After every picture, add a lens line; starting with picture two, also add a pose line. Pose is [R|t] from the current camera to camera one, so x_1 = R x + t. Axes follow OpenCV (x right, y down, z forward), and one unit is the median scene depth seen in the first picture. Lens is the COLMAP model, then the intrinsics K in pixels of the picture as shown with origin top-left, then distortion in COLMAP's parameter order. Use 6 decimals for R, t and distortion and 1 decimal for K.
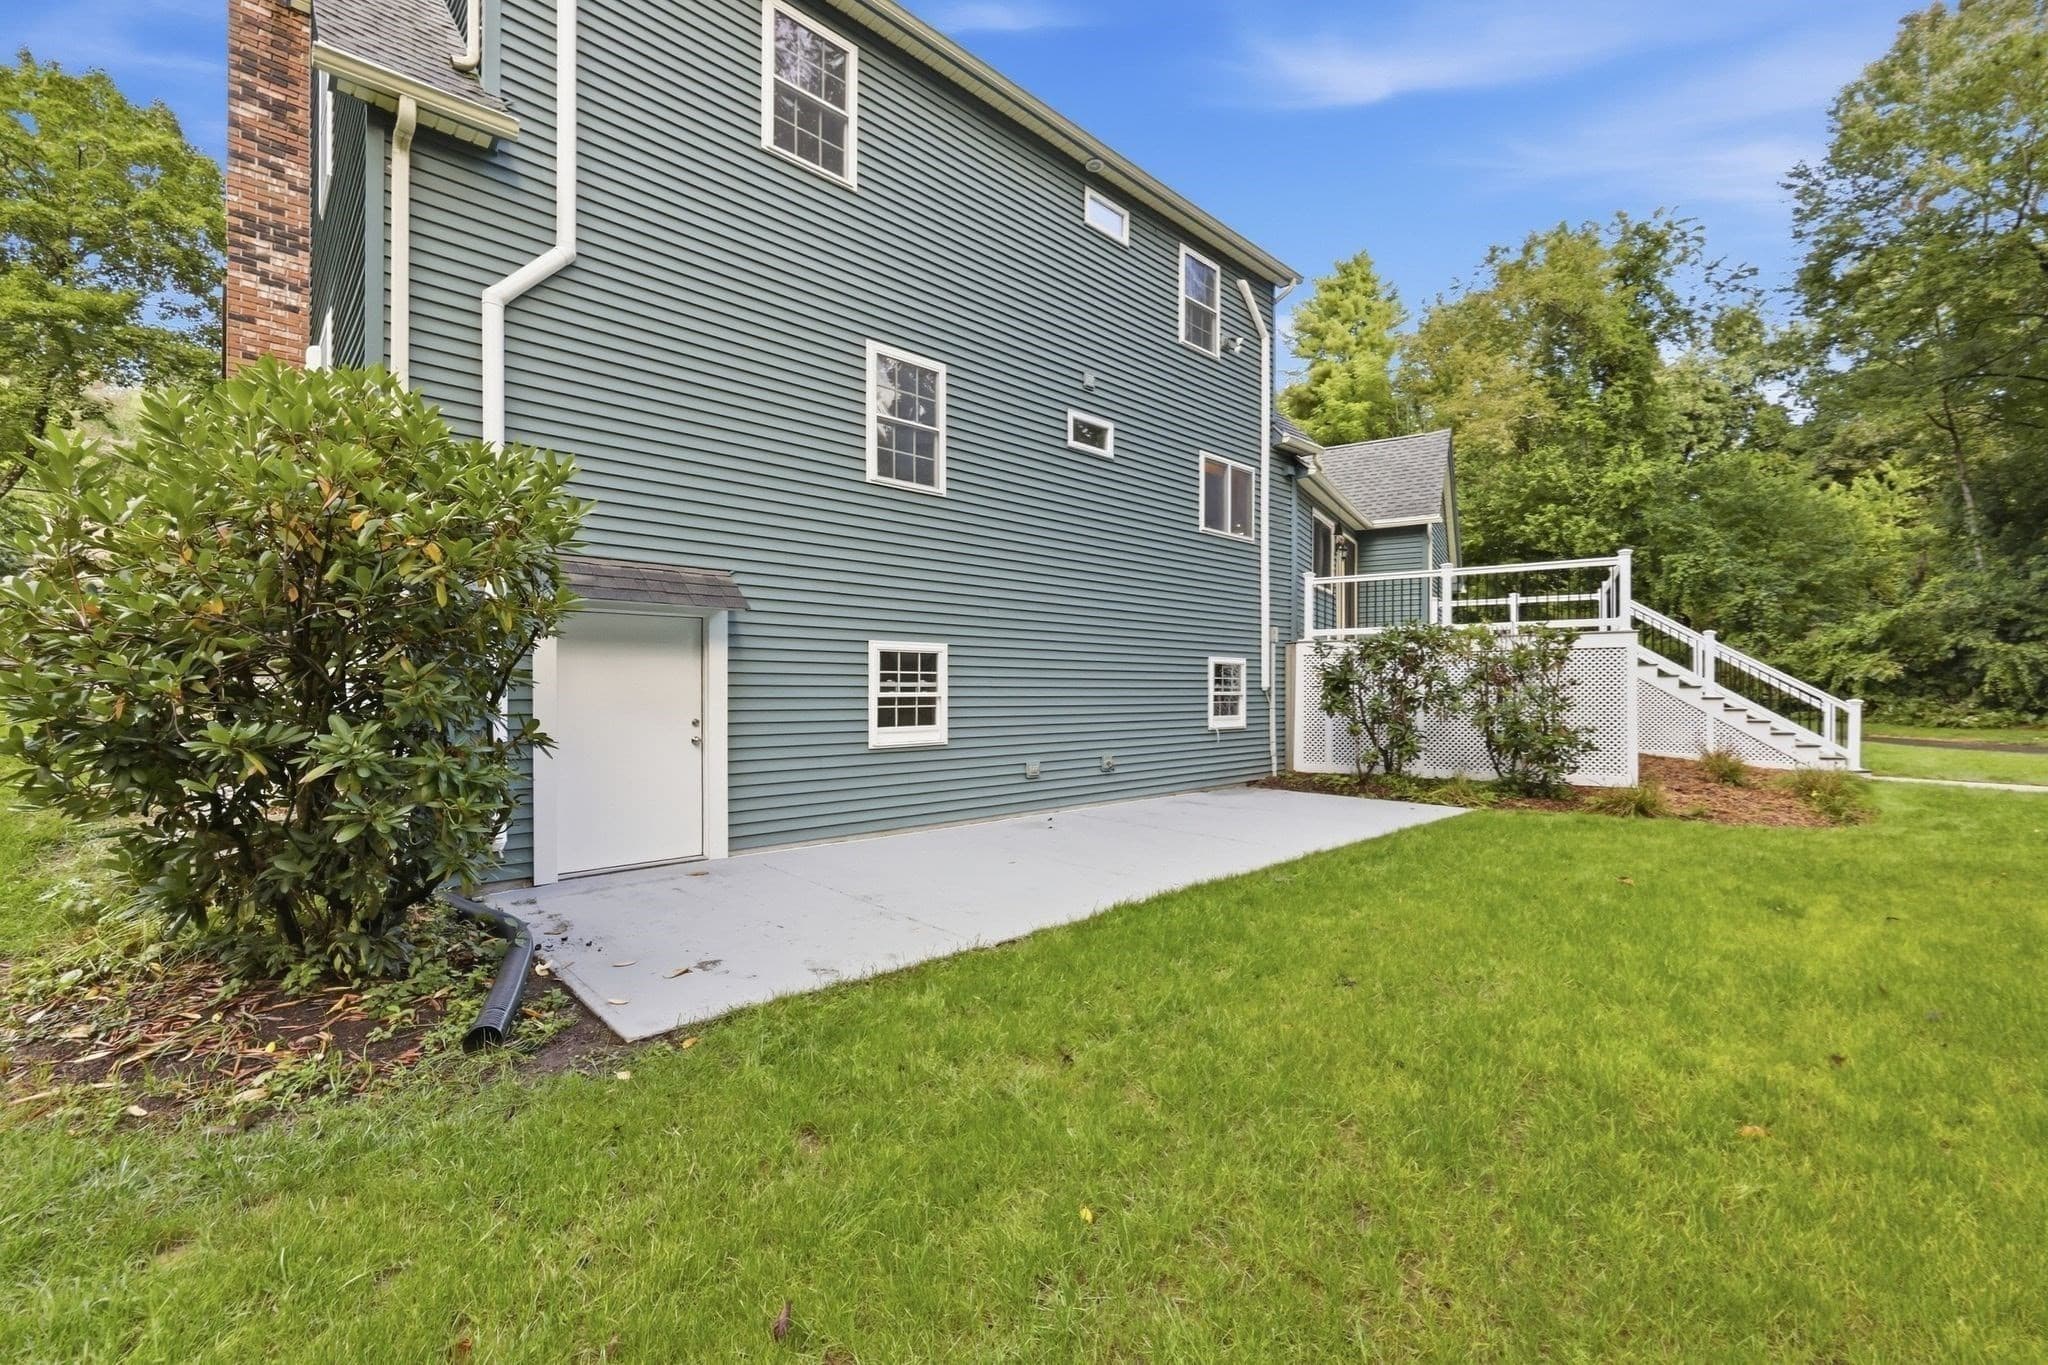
lens RADIAL K [[860.2, 0, 1024.0], [0, 860.2, 682.5], [0, 0, 1]] dist [0.002521, 0.000499]
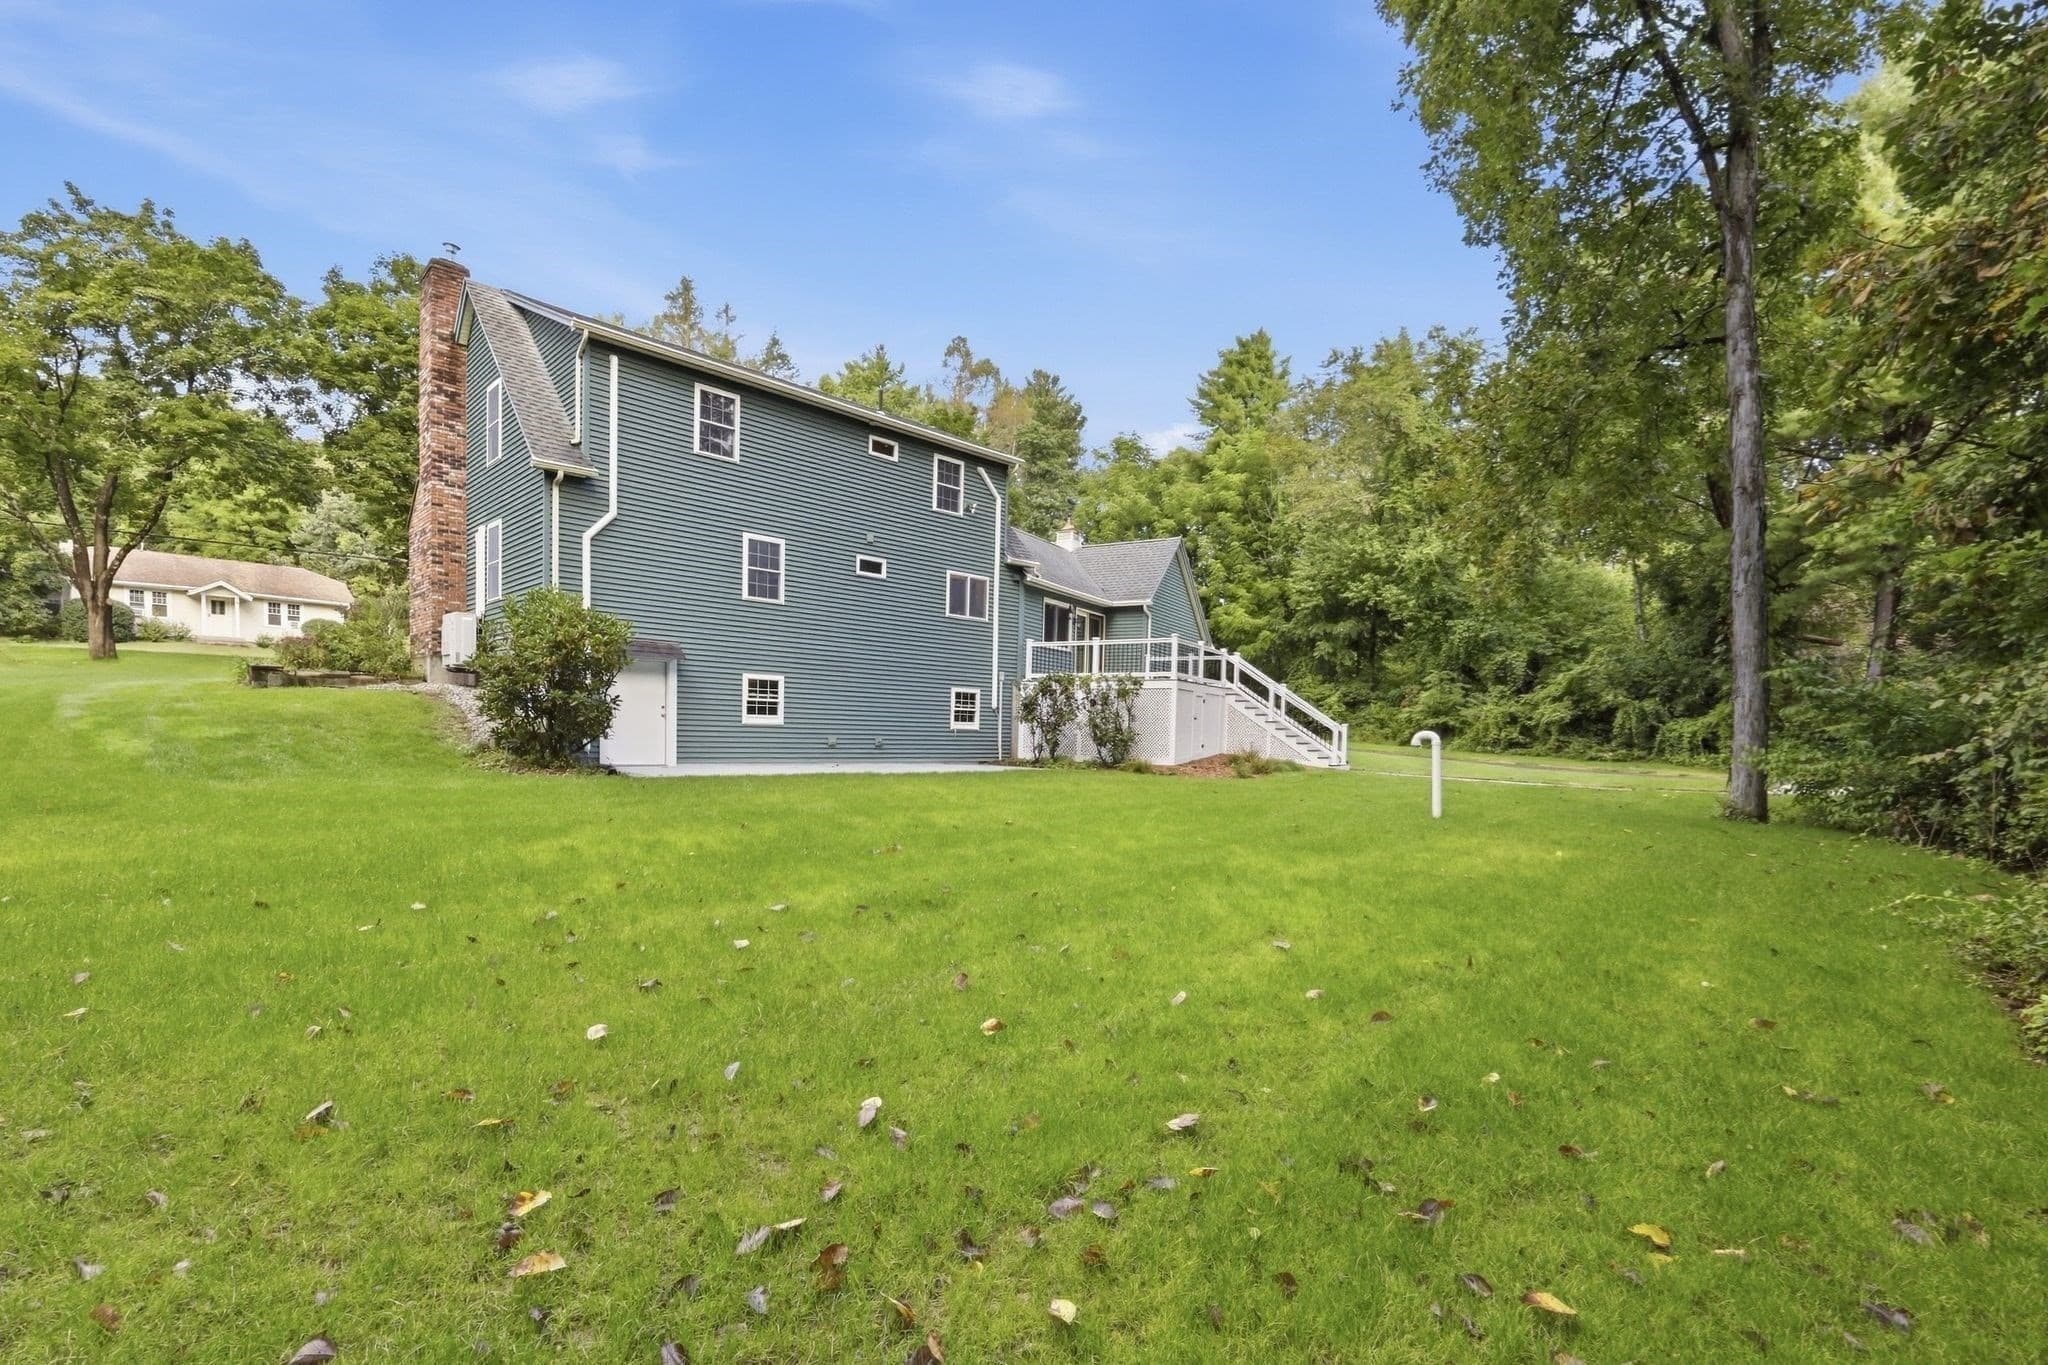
lens RADIAL K [[956.5, 0, 1012.3], [0, 956.5, 775.7], [0, 0, 1]] dist [-0.003368, -0.000065]
pose [[0.999657, 0.025854, 0.004061, 0.318873], [-0.026035, 0.998231, 0.053457, 0.039437], [-0.002672, -0.053544, 0.998562, -0.912700]]
